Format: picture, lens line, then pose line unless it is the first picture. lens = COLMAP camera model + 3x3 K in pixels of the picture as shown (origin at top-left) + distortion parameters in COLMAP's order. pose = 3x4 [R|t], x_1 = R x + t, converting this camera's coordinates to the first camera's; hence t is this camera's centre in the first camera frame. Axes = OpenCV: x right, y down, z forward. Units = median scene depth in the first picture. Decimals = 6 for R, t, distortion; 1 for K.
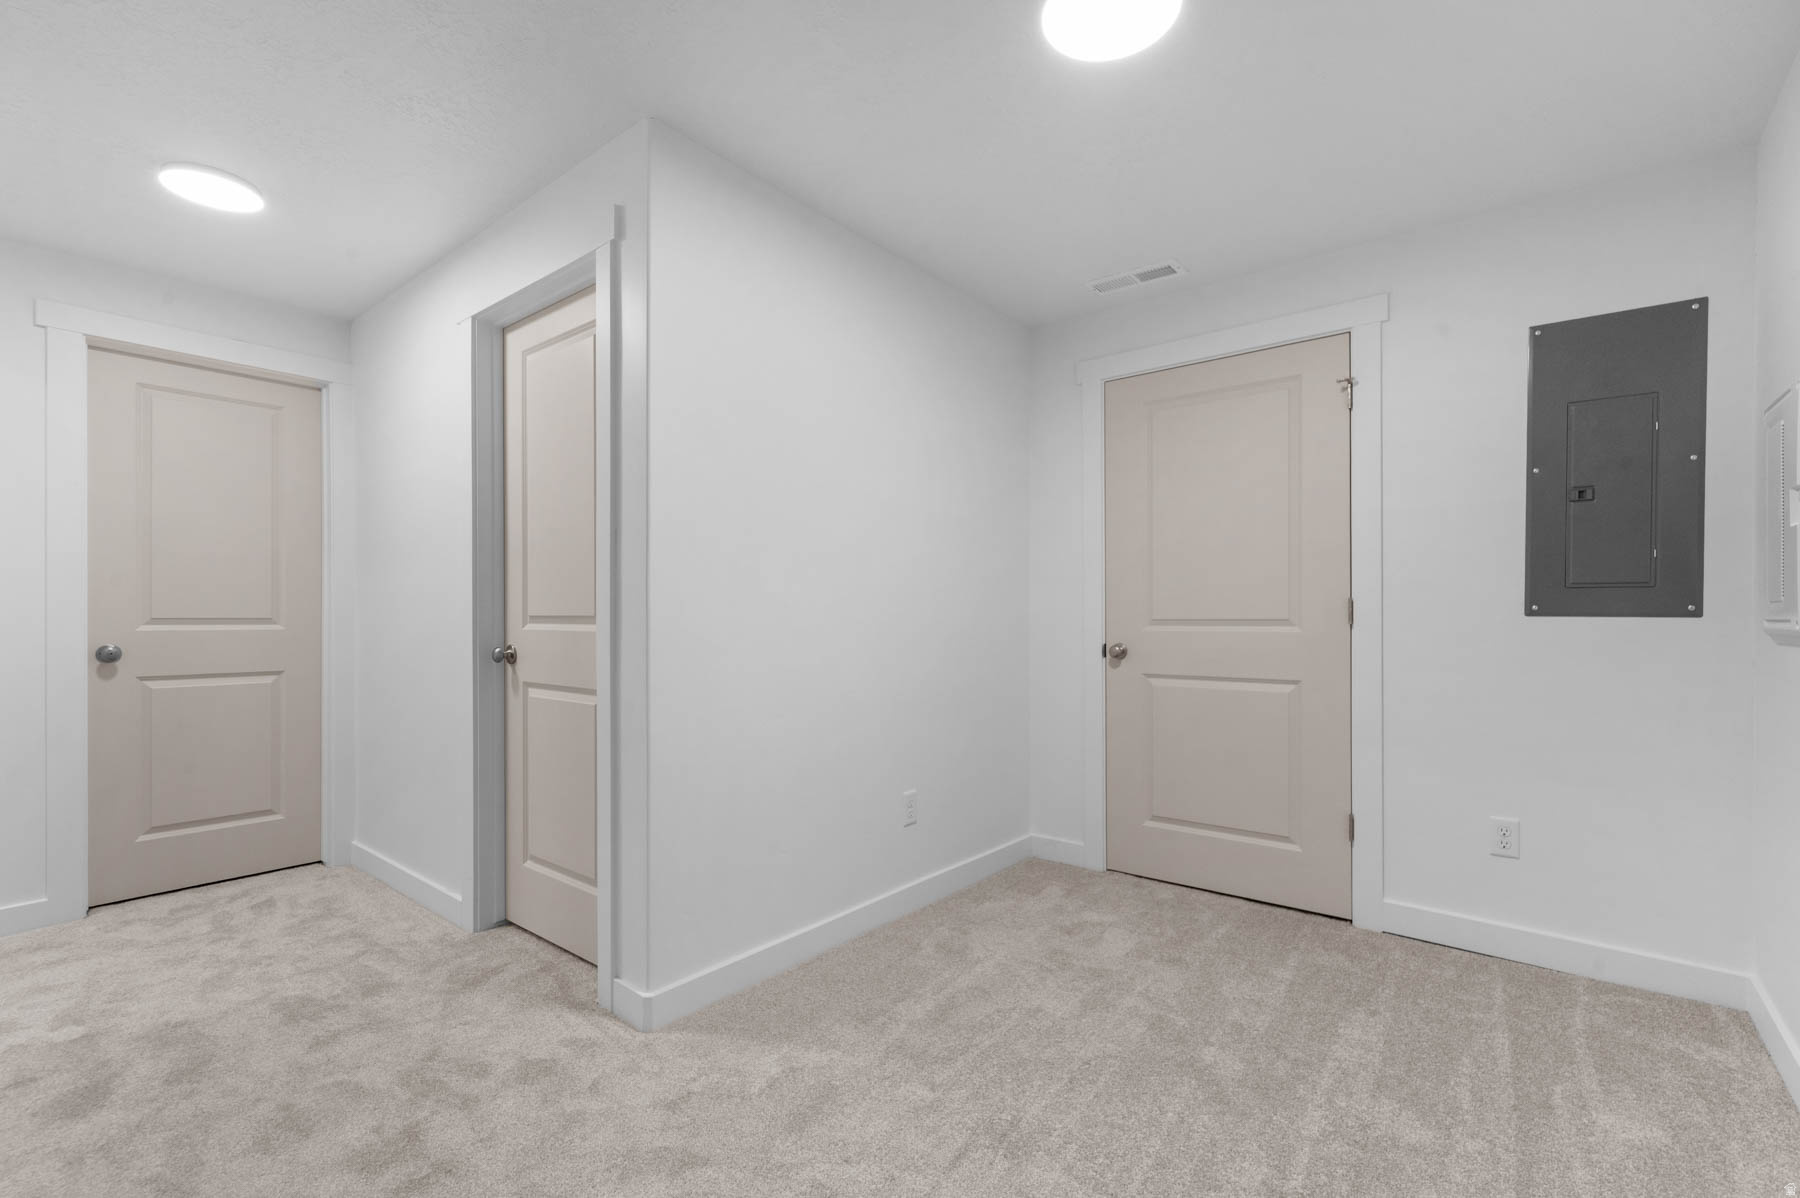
lens RADIAL K [[788.5, 0, 900.0], [0, 788.5, 599.0], [0, 0, 1]] dist [-0.000458, -0.000049]
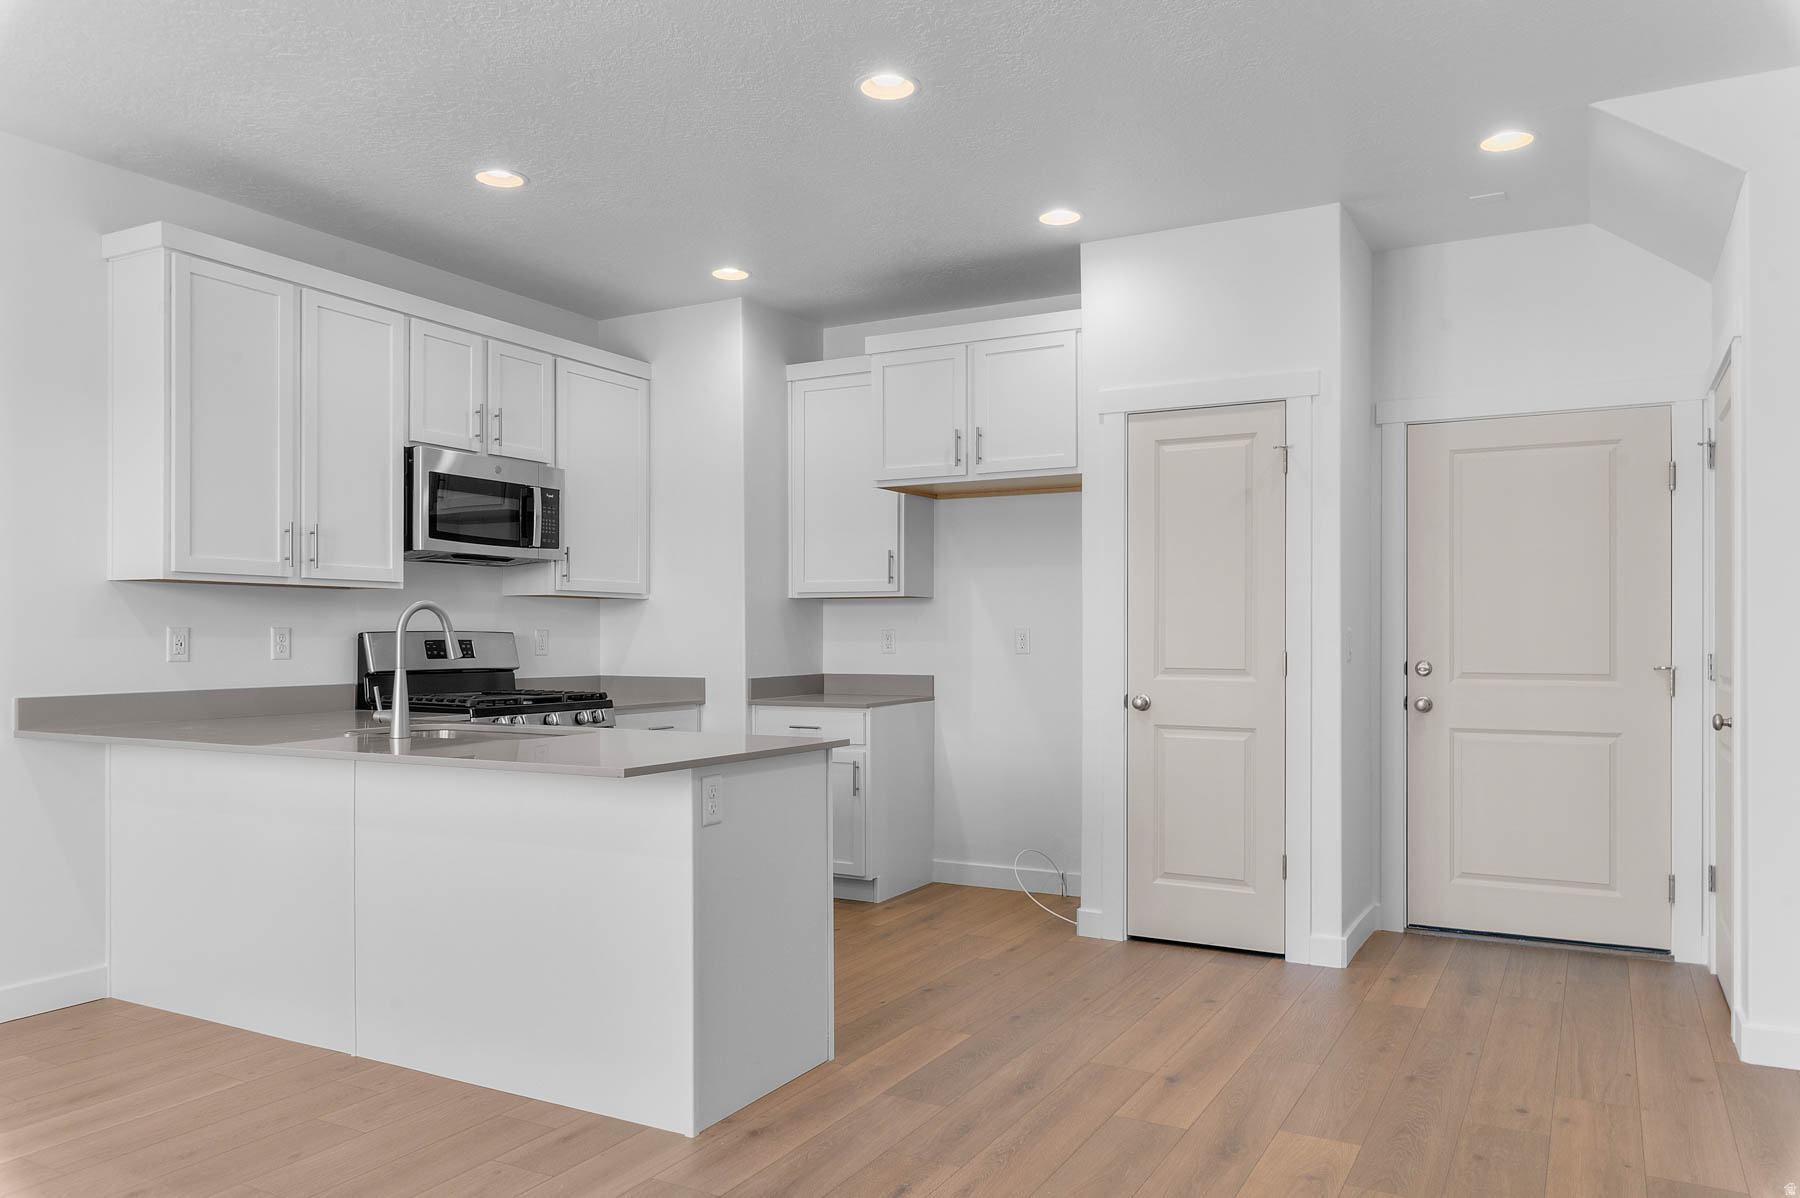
lens RADIAL K [[1263.0, 0, 900.0], [0, 1263.0, 599.0], [0, 0, 1]] dist [0.001349, 0.000248]
pose [[0.983896, 0.001807, -0.178732, 0.328739], [-0.006332, 0.999674, -0.024748, -0.024053], [0.178629, 0.025481, 0.983587, -0.697295]]
